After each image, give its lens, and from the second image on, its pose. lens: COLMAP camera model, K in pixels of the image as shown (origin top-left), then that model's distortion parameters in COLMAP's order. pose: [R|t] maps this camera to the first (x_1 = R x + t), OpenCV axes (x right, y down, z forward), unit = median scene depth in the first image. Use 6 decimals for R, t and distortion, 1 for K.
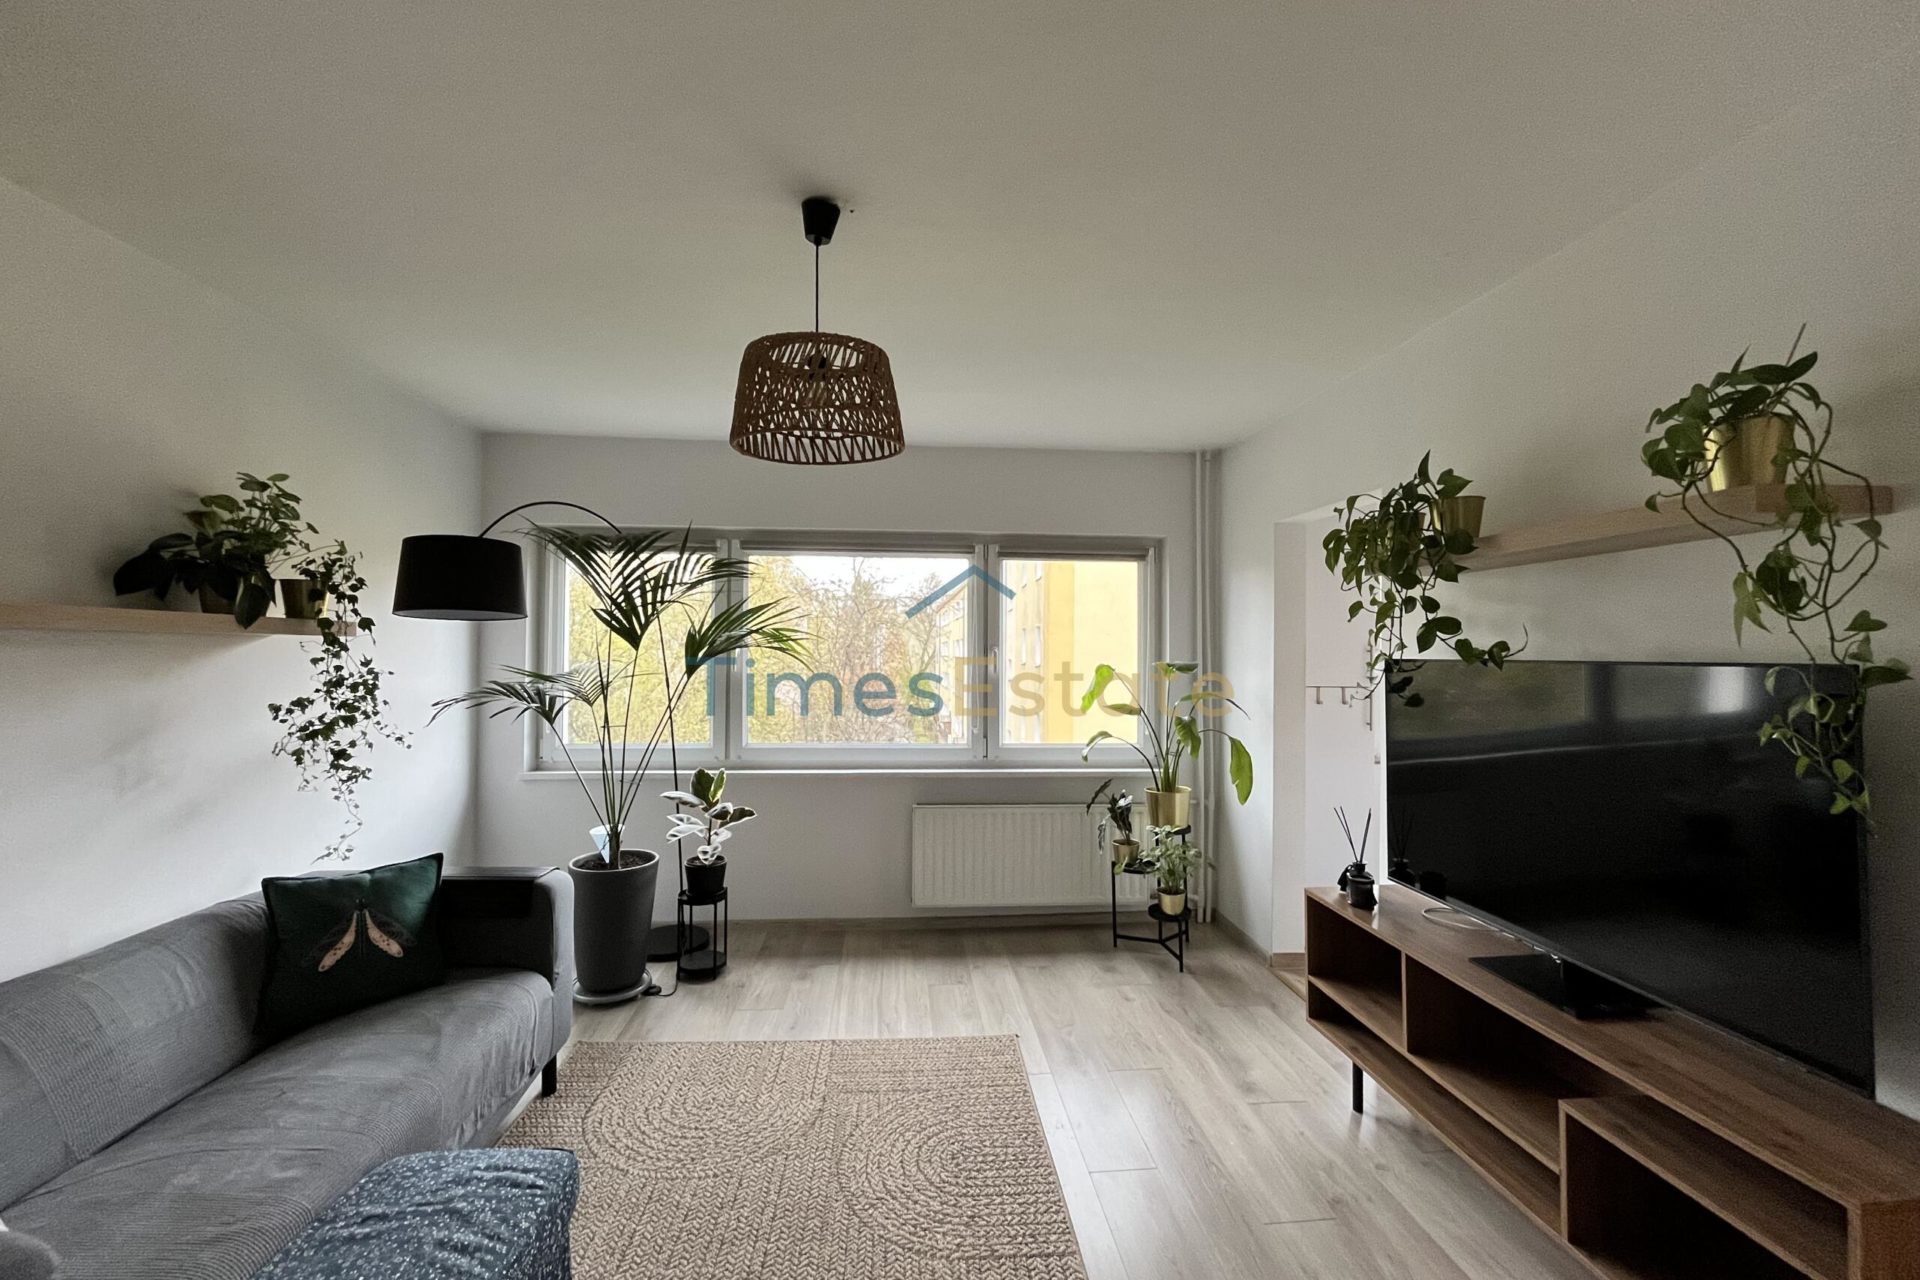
lens RADIAL K [[774.8, 0, 954.2], [0, 774.8, 644.4], [0, 0, 1]] dist [-0.003974, -0.000297]
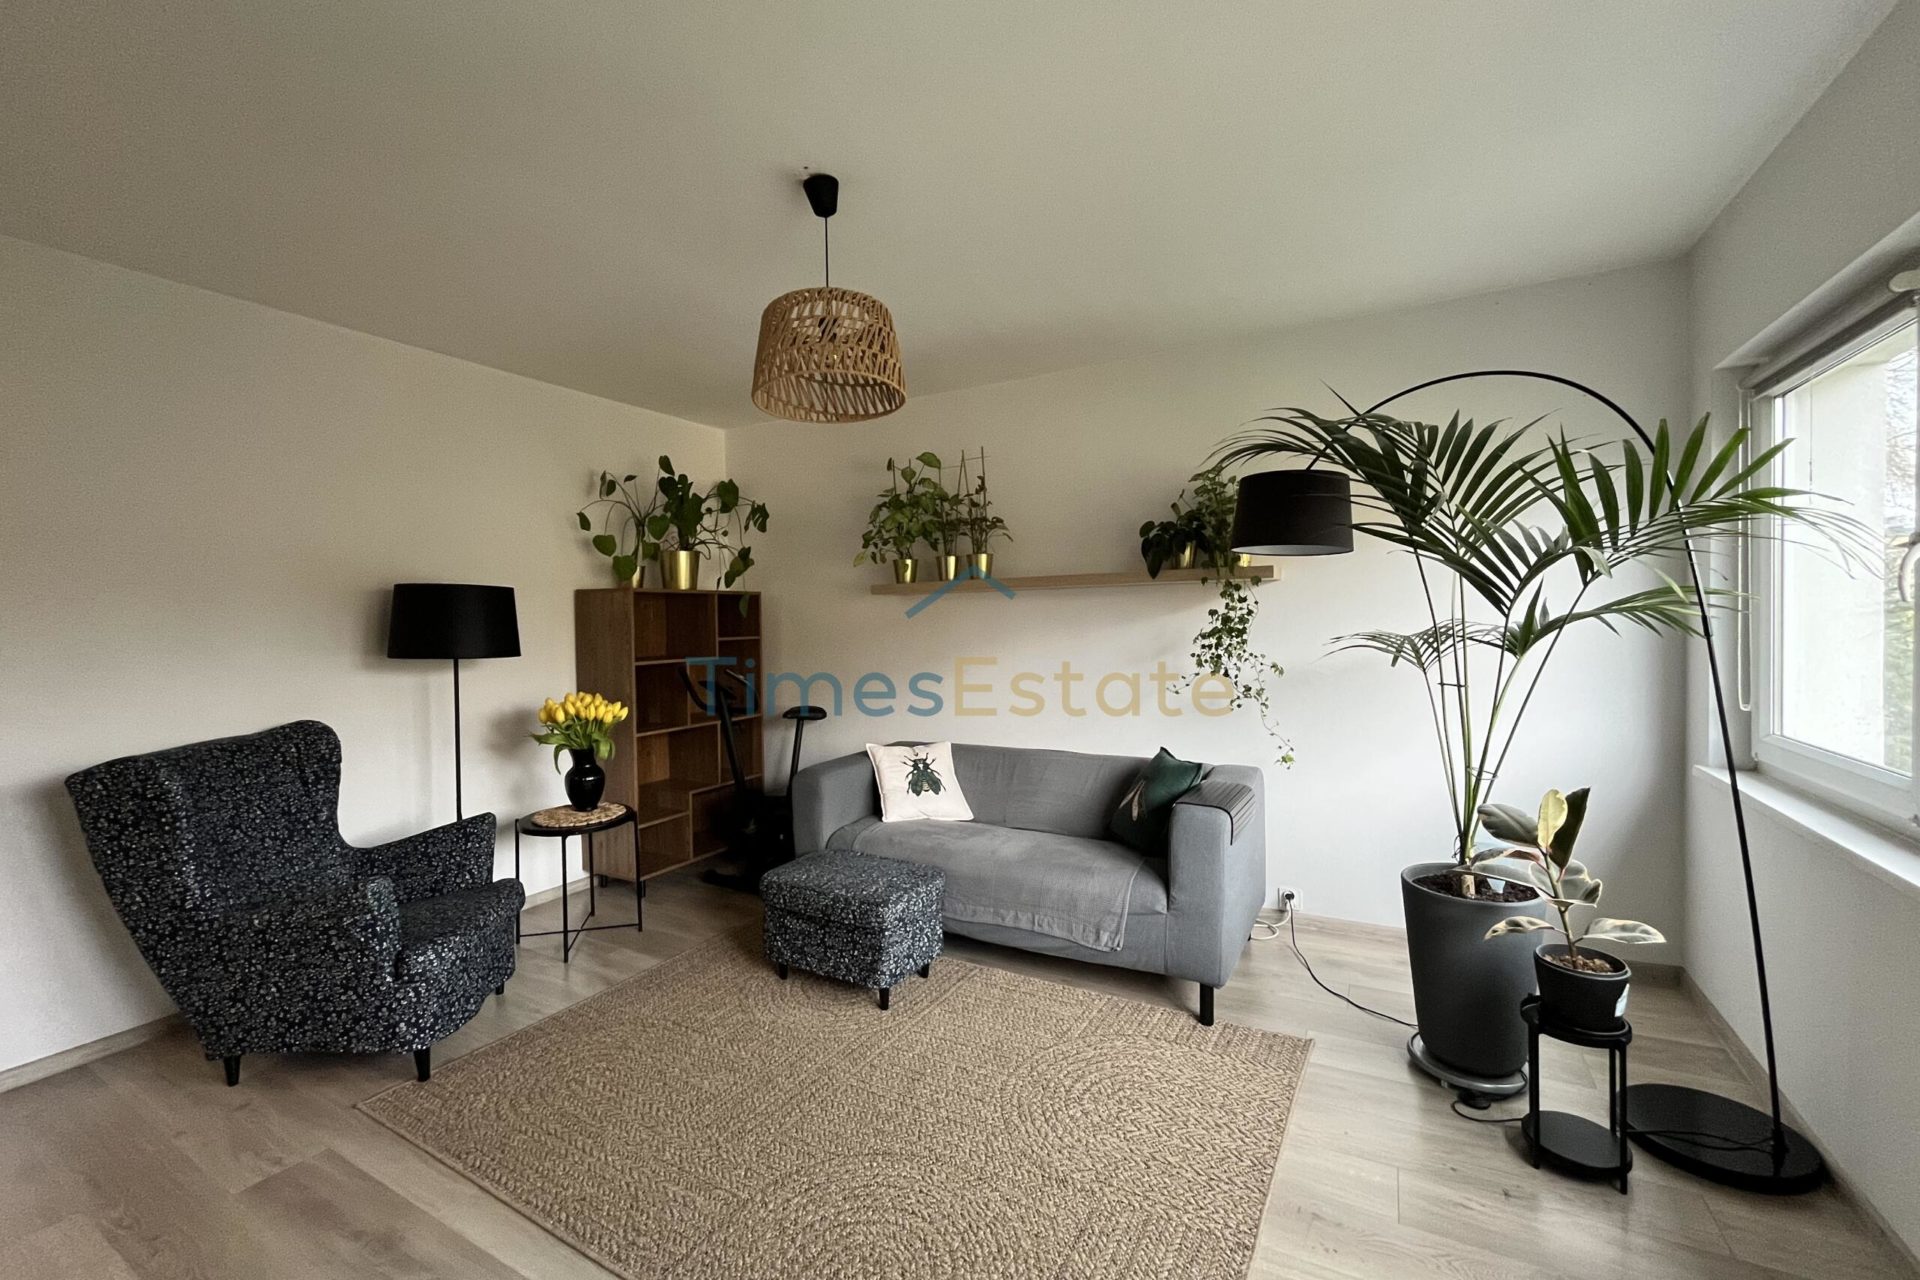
lens RADIAL K [[774.8, 0, 954.2], [0, 774.8, 644.4], [0, 0, 1]] dist [-0.003974, -0.000297]
pose [[-0.555209, 0.033467, -0.831038, 0.467628], [0.024903, 0.999411, 0.023610, 0.049093], [0.831338, -0.007587, -0.555715, 1.249765]]
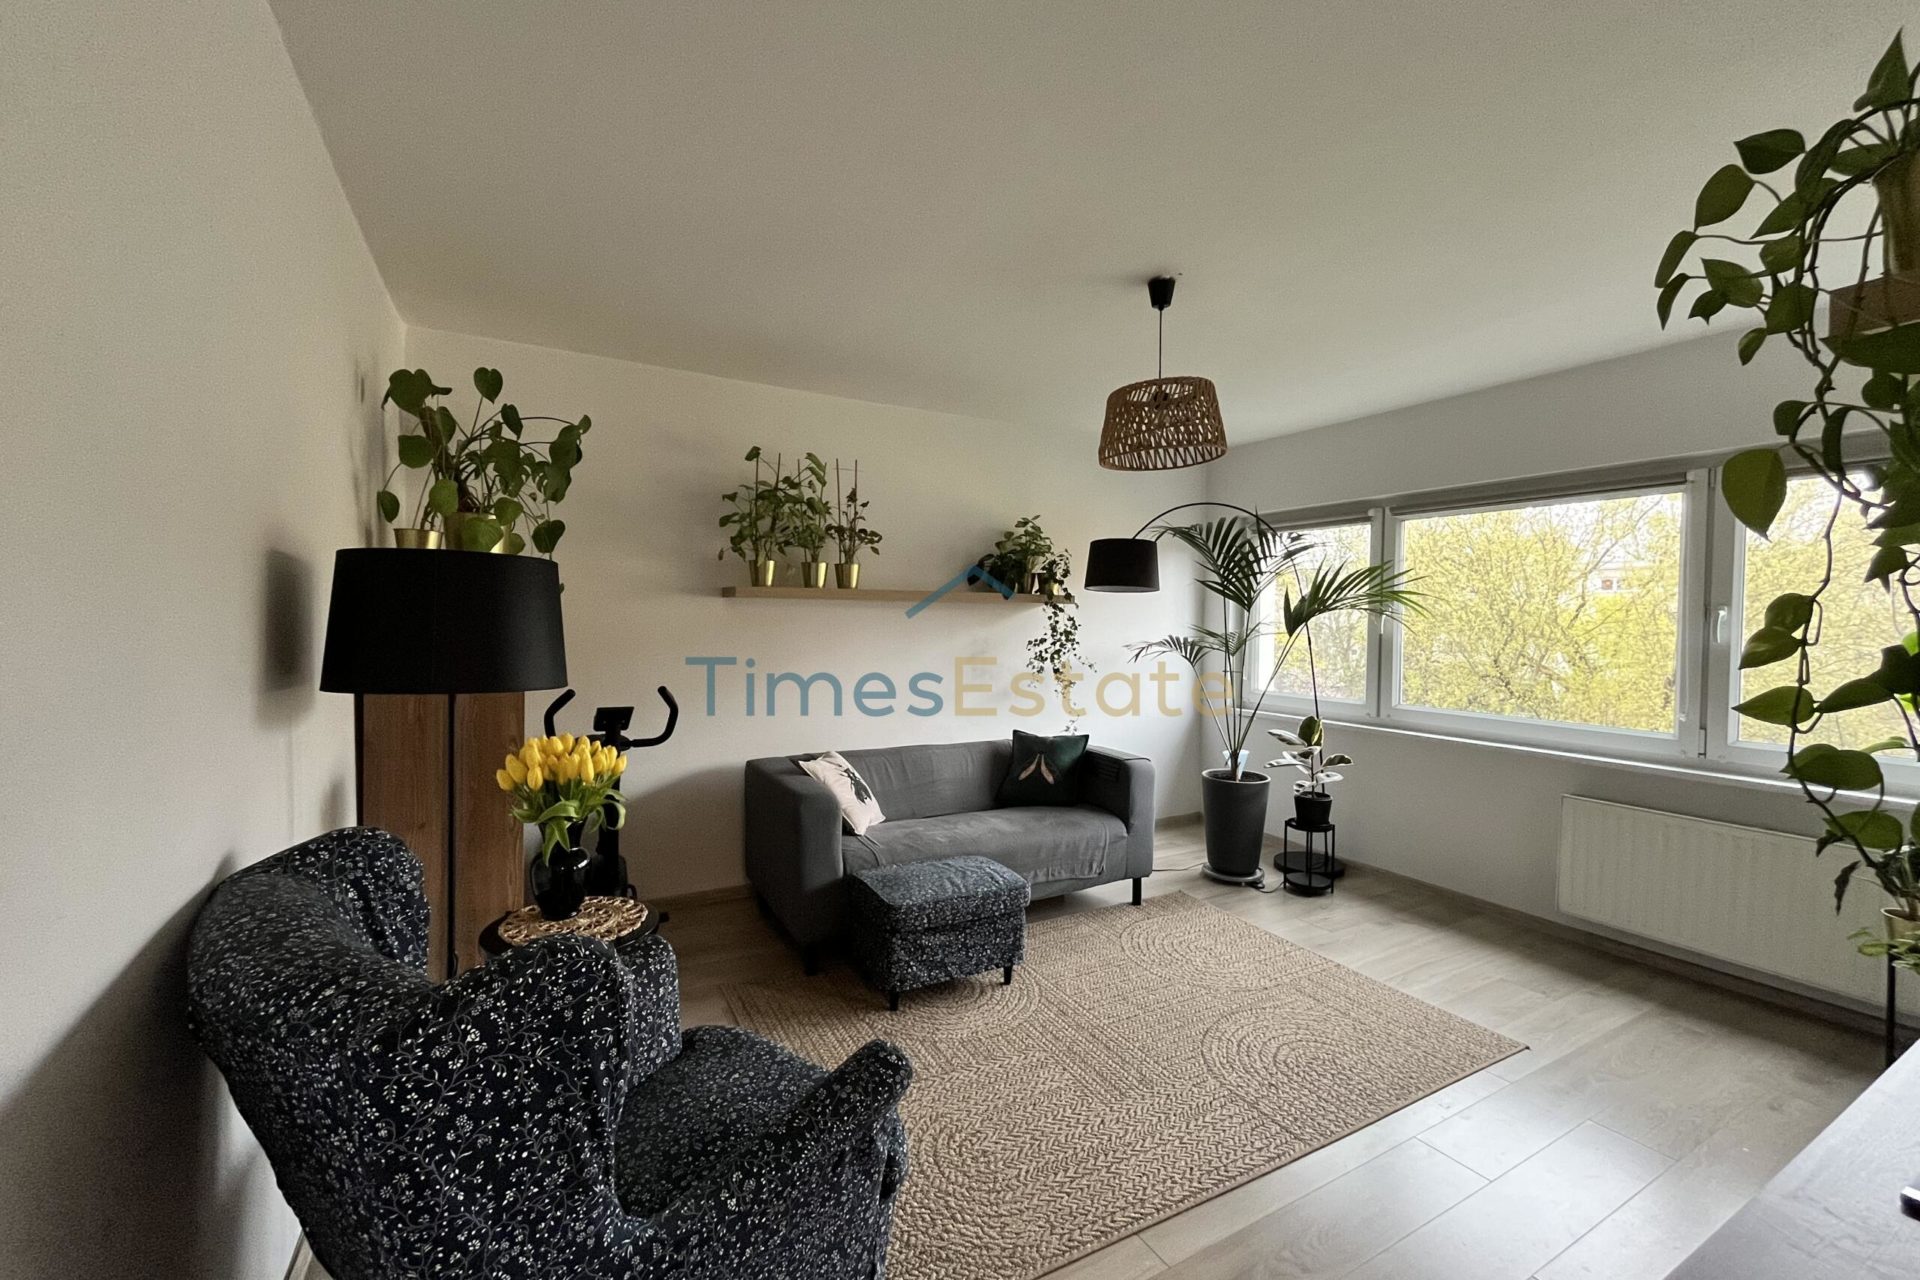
lens RADIAL K [[774.8, 0, 954.2], [0, 774.8, 644.4], [0, 0, 1]] dist [-0.003974, -0.000297]
pose [[0.408591, 0.030242, -0.912216, 0.669915], [0.001633, 0.999425, 0.033864, 0.020148], [0.912716, -0.015326, 0.408307, 0.063113]]
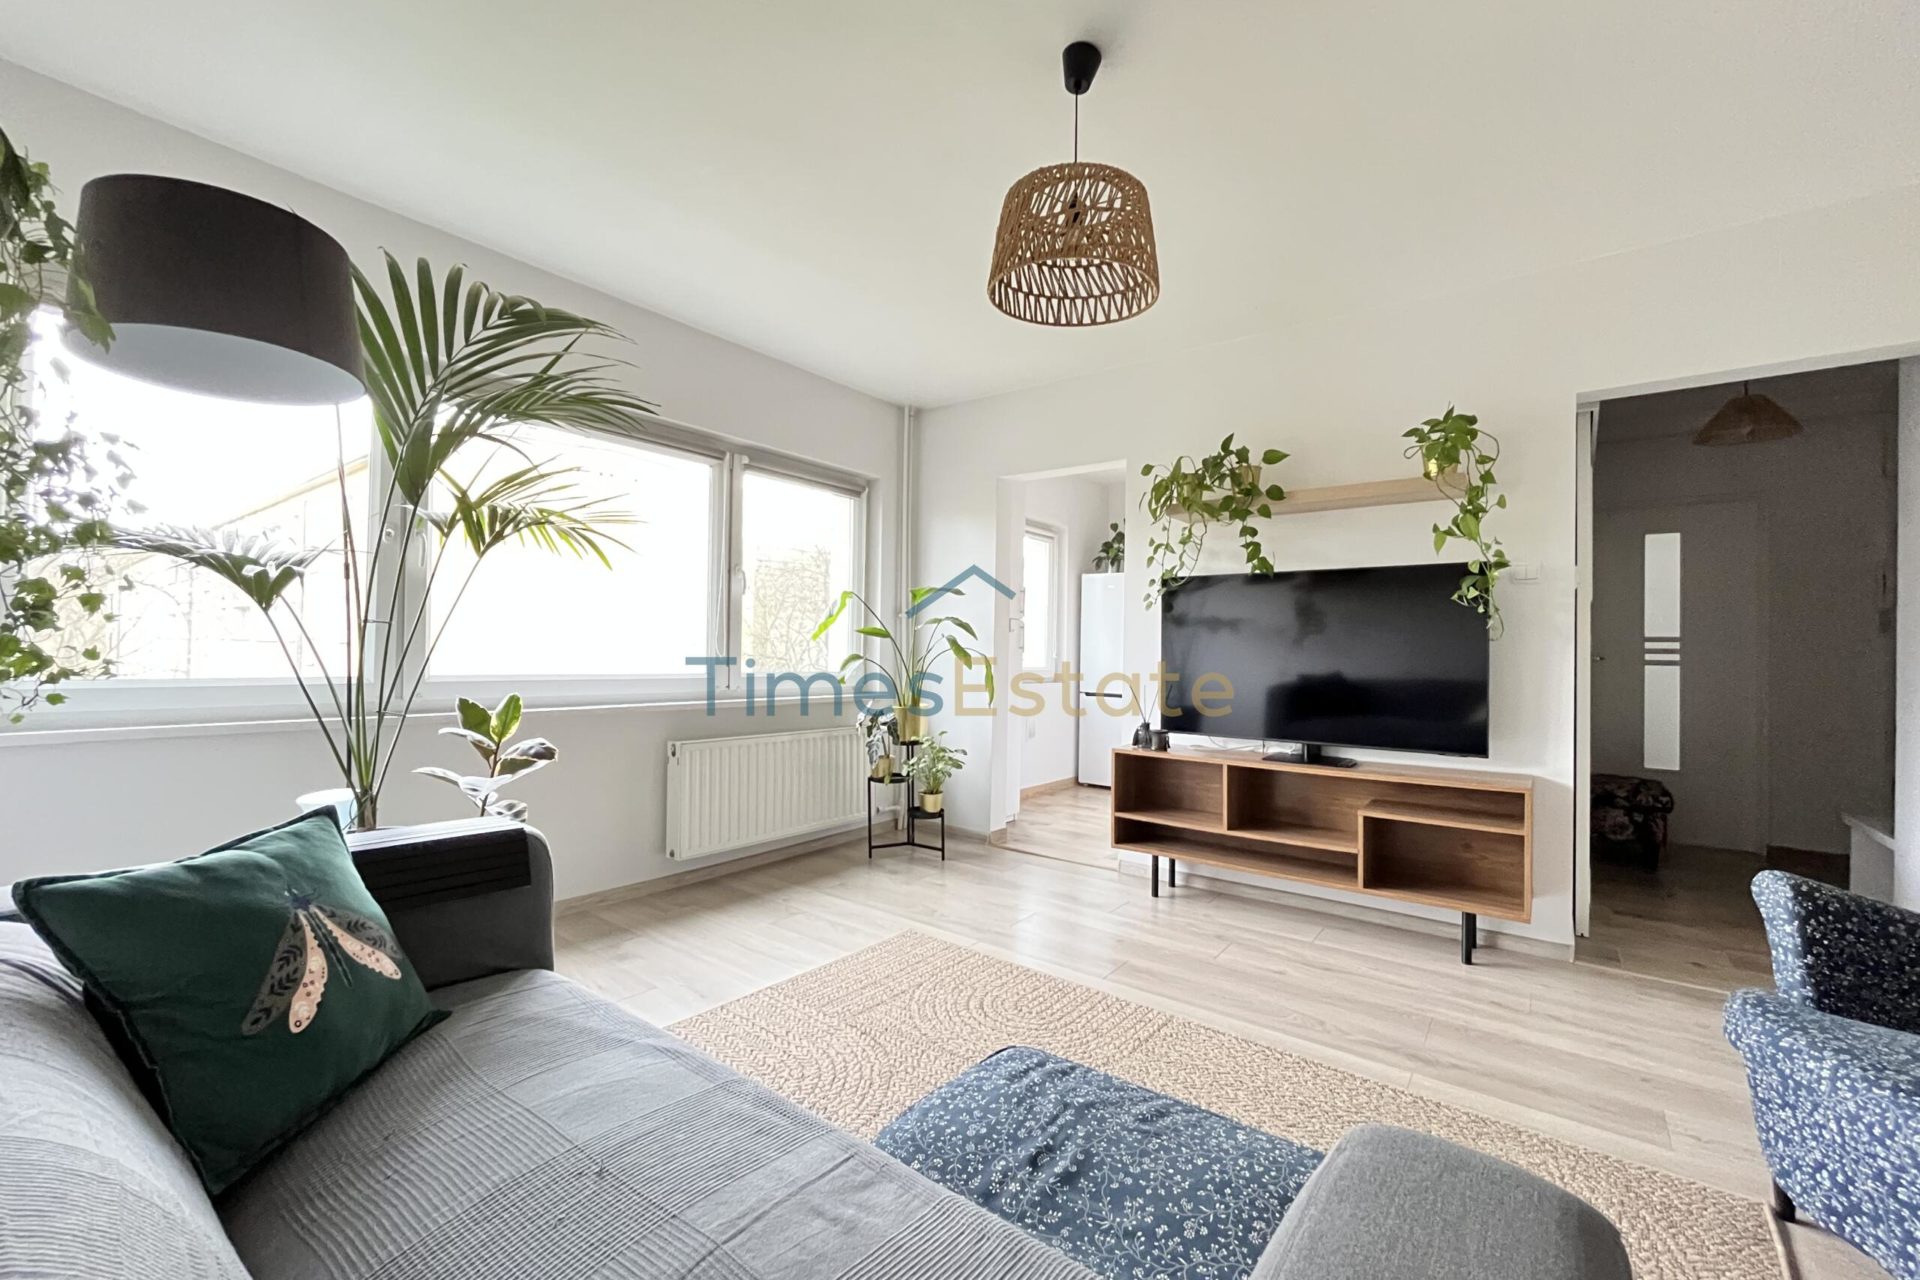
lens RADIAL K [[774.8, 0, 954.2], [0, 774.8, 644.4], [0, 0, 1]] dist [-0.003974, -0.000297]
pose [[0.678264, 0.009903, 0.734751, -0.712151], [-0.018424, 0.999824, 0.003533, 0.138753], [-0.734587, -0.015934, 0.678327, 0.303801]]
